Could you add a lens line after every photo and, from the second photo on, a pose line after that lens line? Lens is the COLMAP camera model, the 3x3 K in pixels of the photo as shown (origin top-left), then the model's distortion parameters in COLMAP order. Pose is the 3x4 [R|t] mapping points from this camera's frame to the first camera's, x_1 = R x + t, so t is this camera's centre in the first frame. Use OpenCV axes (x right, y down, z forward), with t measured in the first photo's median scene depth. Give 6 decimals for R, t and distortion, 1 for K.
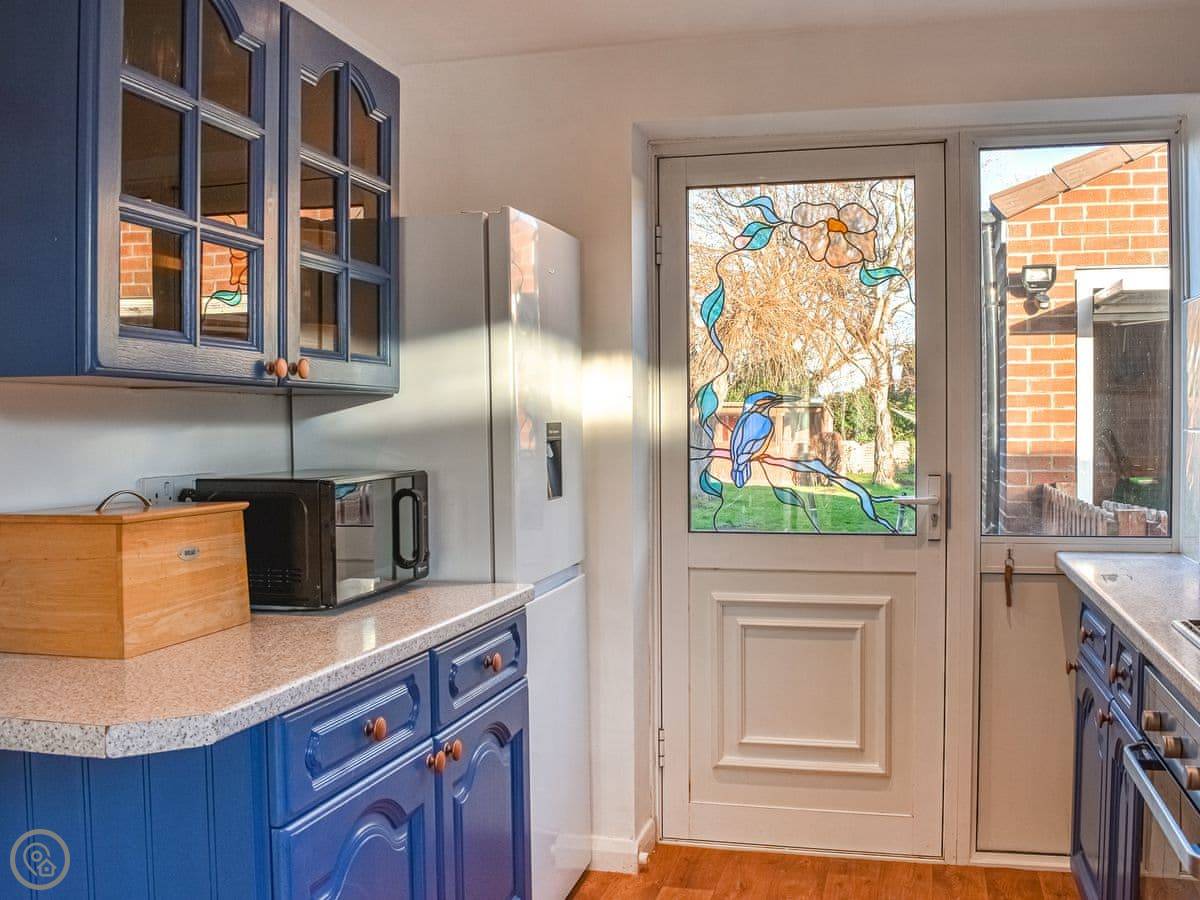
lens RADIAL K [[1177.5, 0, 604.7], [0, 1177.5, 454.9], [0, 0, 1]] dist [-0.104123, 0.037347]
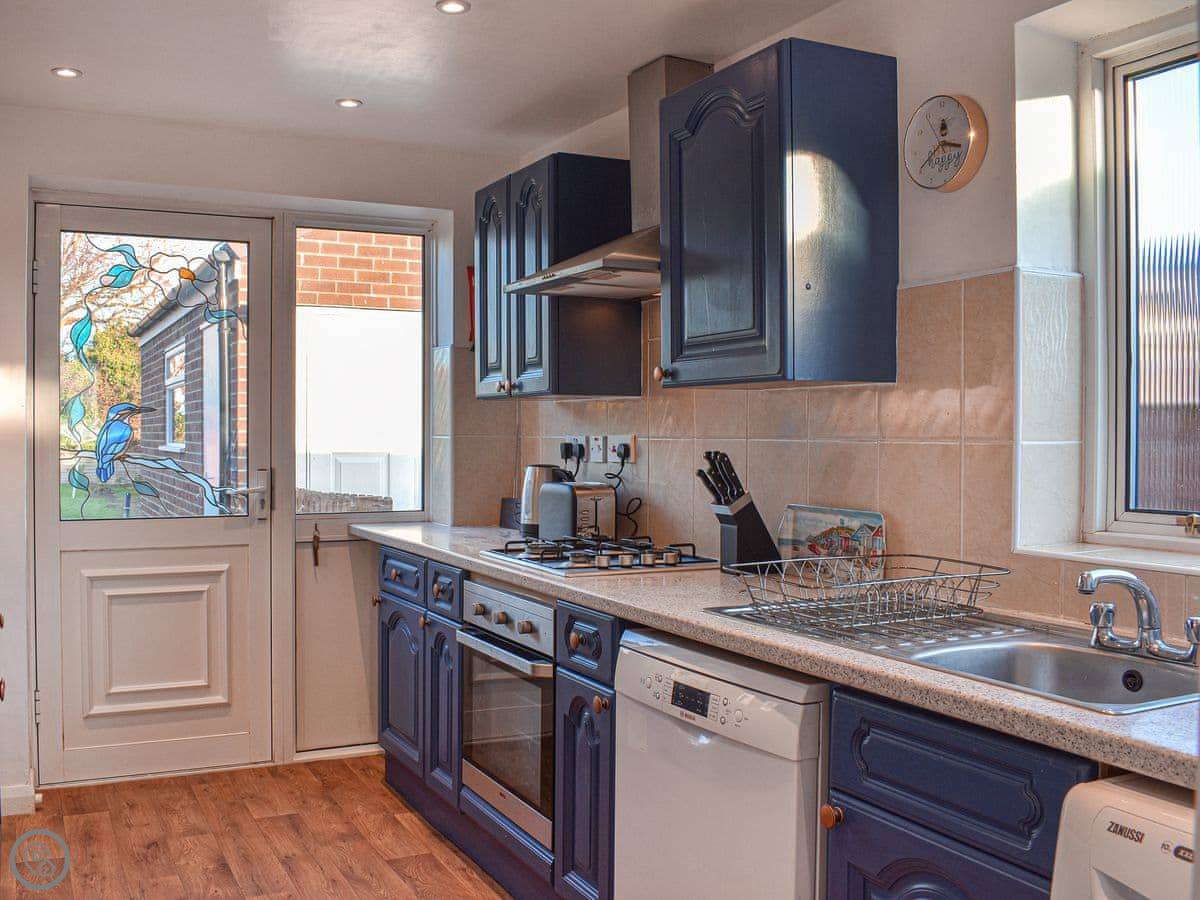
lens RADIAL K [[1177.5, 0, 604.7], [0, 1177.5, 454.9], [0, 0, 1]] dist [-0.104123, 0.037347]
pose [[0.745841, -0.001592, 0.666122, -0.302250], [0.007431, 0.999955, -0.005930, 0.010877], [-0.666082, 0.009373, 0.745819, -0.238763]]
